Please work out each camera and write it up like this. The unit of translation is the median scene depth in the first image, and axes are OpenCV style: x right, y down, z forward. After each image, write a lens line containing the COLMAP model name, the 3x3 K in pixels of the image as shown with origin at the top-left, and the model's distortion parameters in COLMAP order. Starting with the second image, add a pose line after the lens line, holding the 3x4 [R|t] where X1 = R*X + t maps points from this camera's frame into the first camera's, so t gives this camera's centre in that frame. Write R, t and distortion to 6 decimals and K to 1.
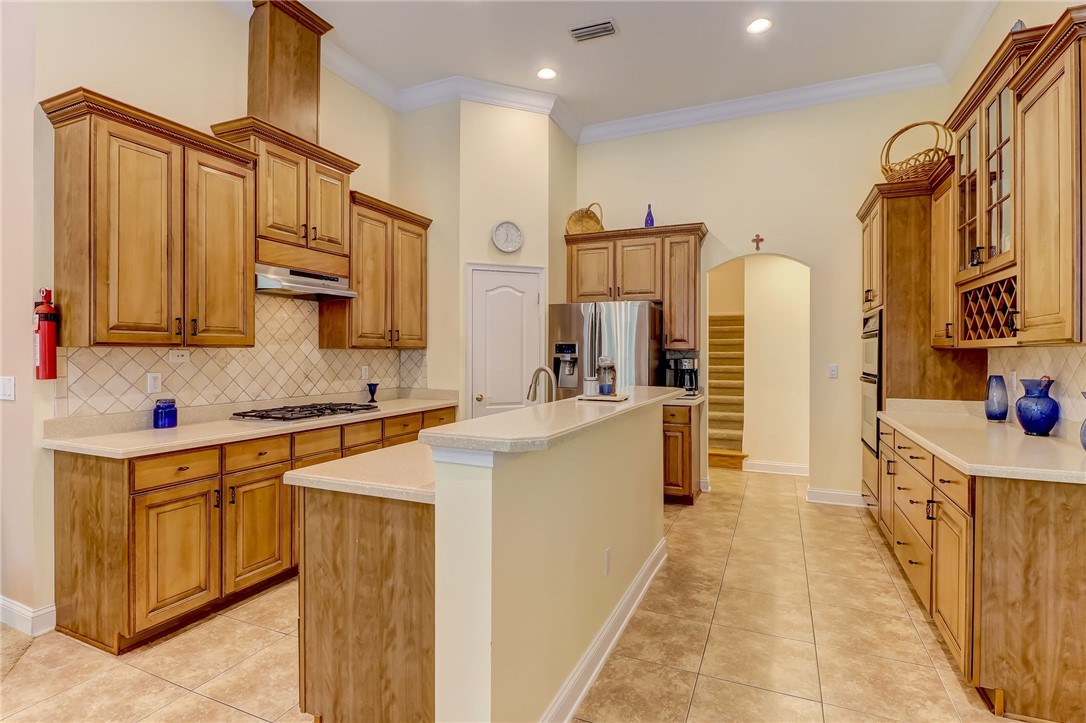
lens RADIAL K [[520.3, 0, 546.3], [0, 520.3, 353.4], [0, 0, 1]] dist [-0.002853, -0.000714]
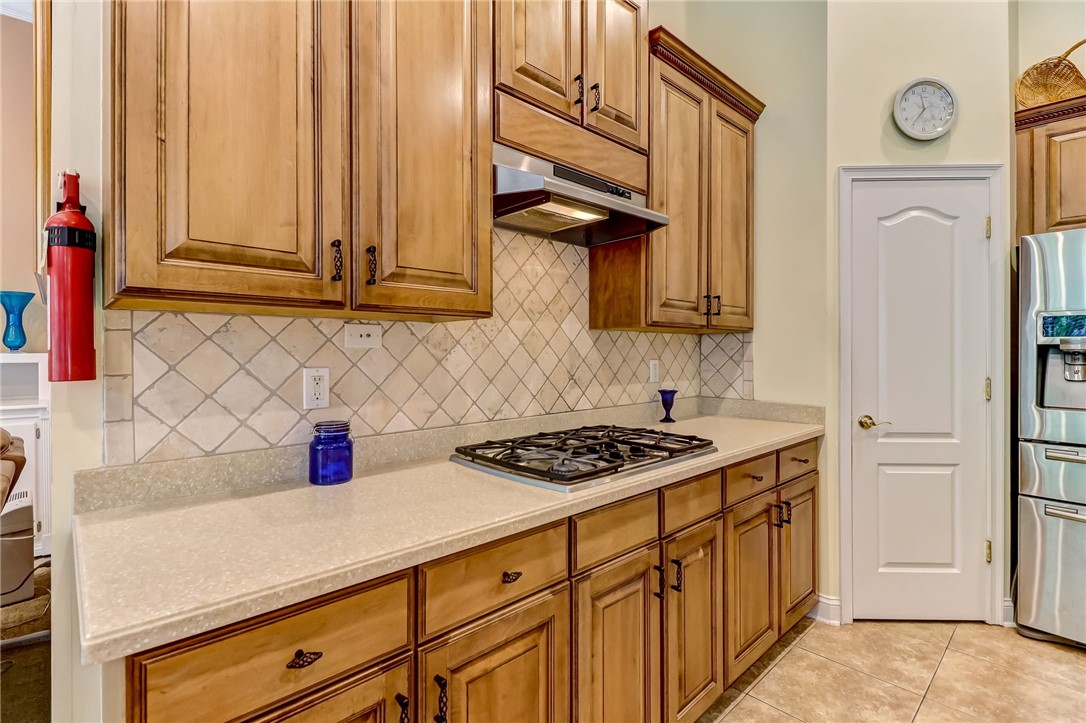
lens RADIAL K [[520.3, 0, 548.4], [0, 520.3, 354.9], [0, 0, 1]] dist [-0.002853, -0.000714]
pose [[0.921133, 0.001700, -0.389245, -0.310924], [0.001196, 0.999973, 0.007197, 0.018633], [0.389247, -0.007095, 0.921106, 0.550184]]
